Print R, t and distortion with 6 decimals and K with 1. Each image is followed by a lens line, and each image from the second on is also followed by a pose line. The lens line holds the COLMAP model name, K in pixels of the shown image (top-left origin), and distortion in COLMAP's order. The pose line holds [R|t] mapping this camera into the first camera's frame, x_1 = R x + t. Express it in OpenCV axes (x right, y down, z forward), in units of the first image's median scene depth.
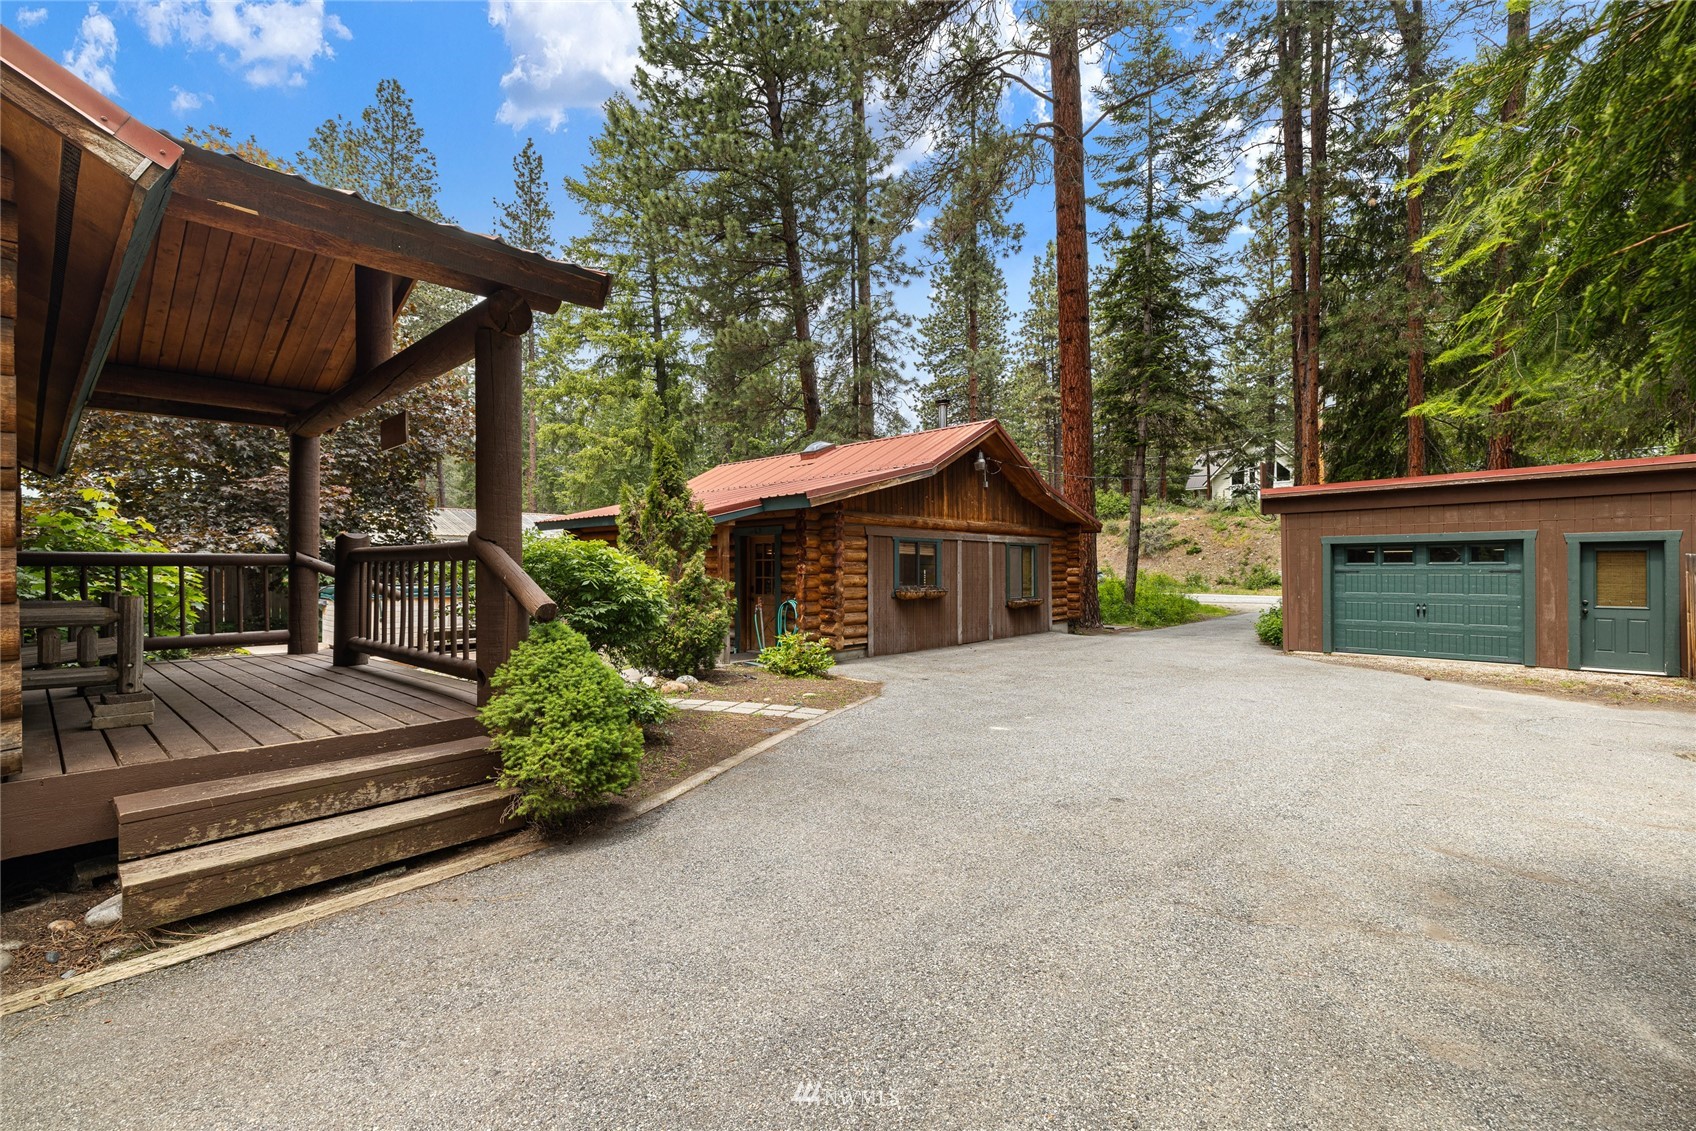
lens RADIAL K [[707.2, 0, 847.1], [0, 707.2, 566.3], [0, 0, 1]] dist [-0.000434, 0.000407]
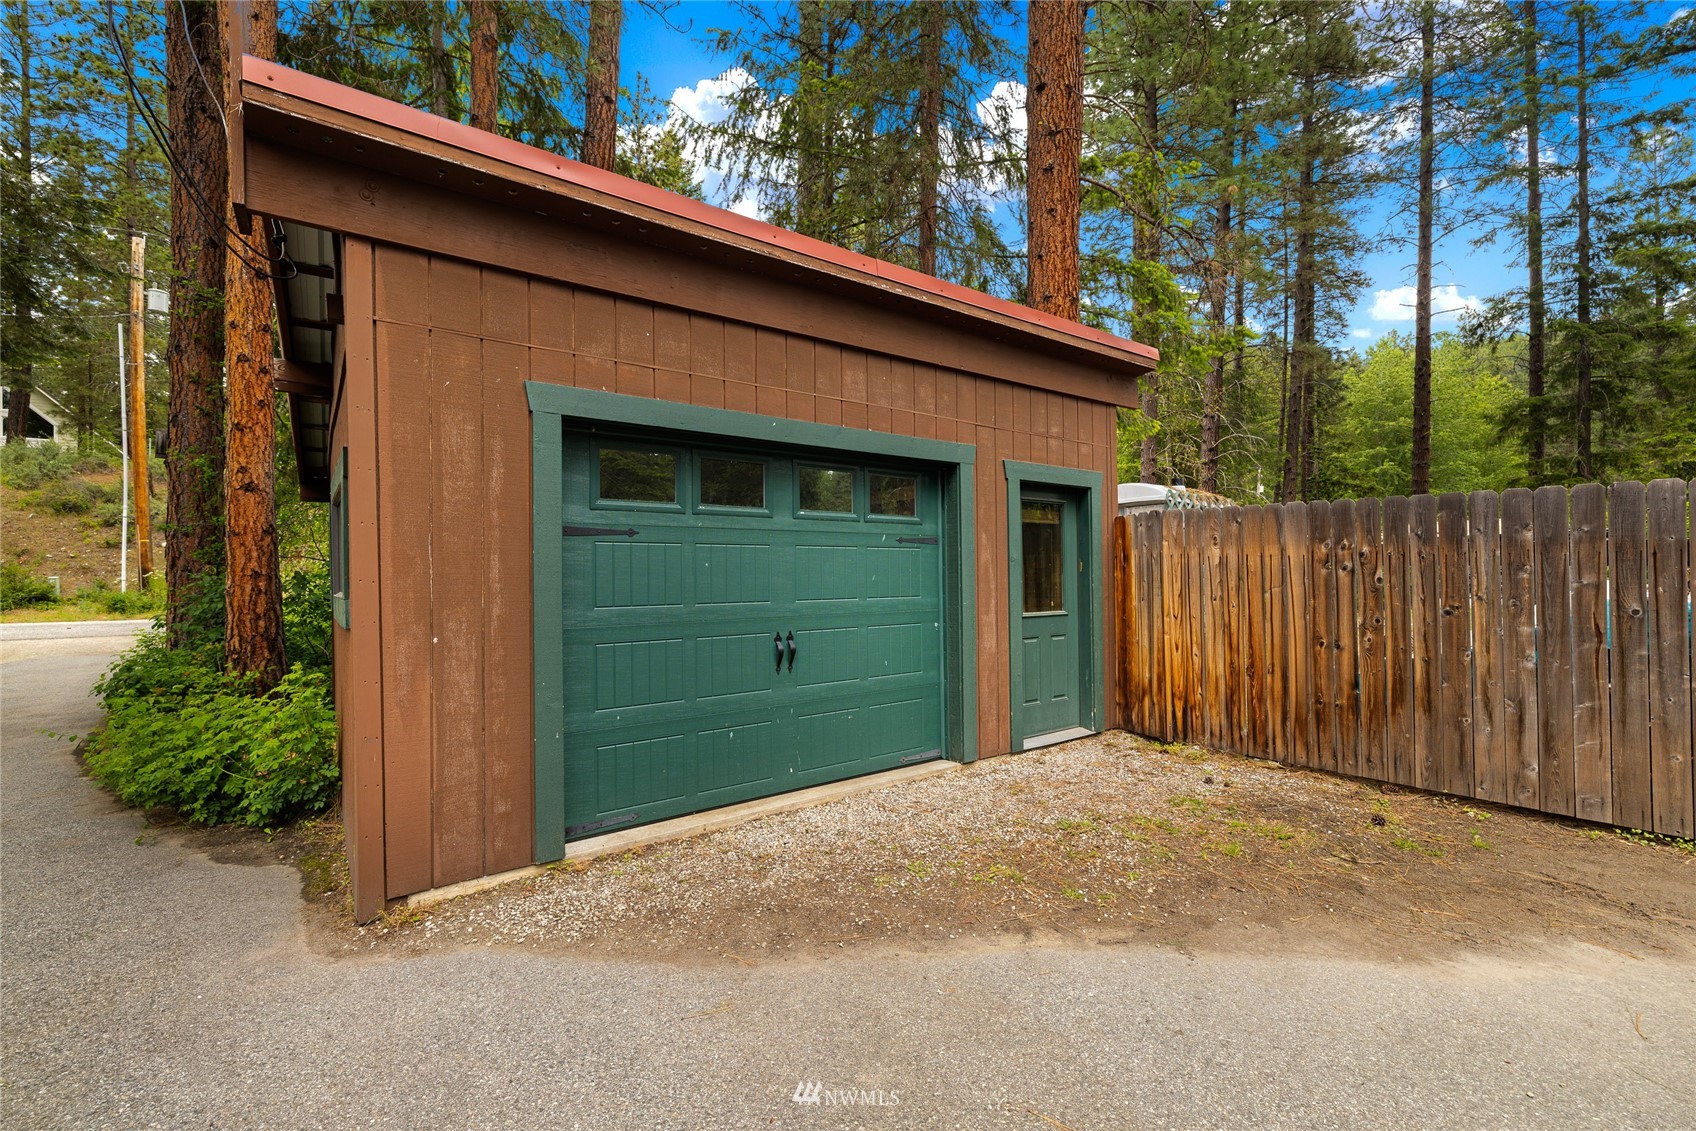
lens RADIAL K [[707.2, 0, 843.7], [0, 707.2, 563.9], [0, 0, 1]] dist [-0.000434, 0.000407]
pose [[0.216489, 0.006330, 0.976264, 0.532141], [-0.003303, 0.999978, -0.005752, 0.024980], [-0.976279, -0.001980, 0.216506, 0.961321]]
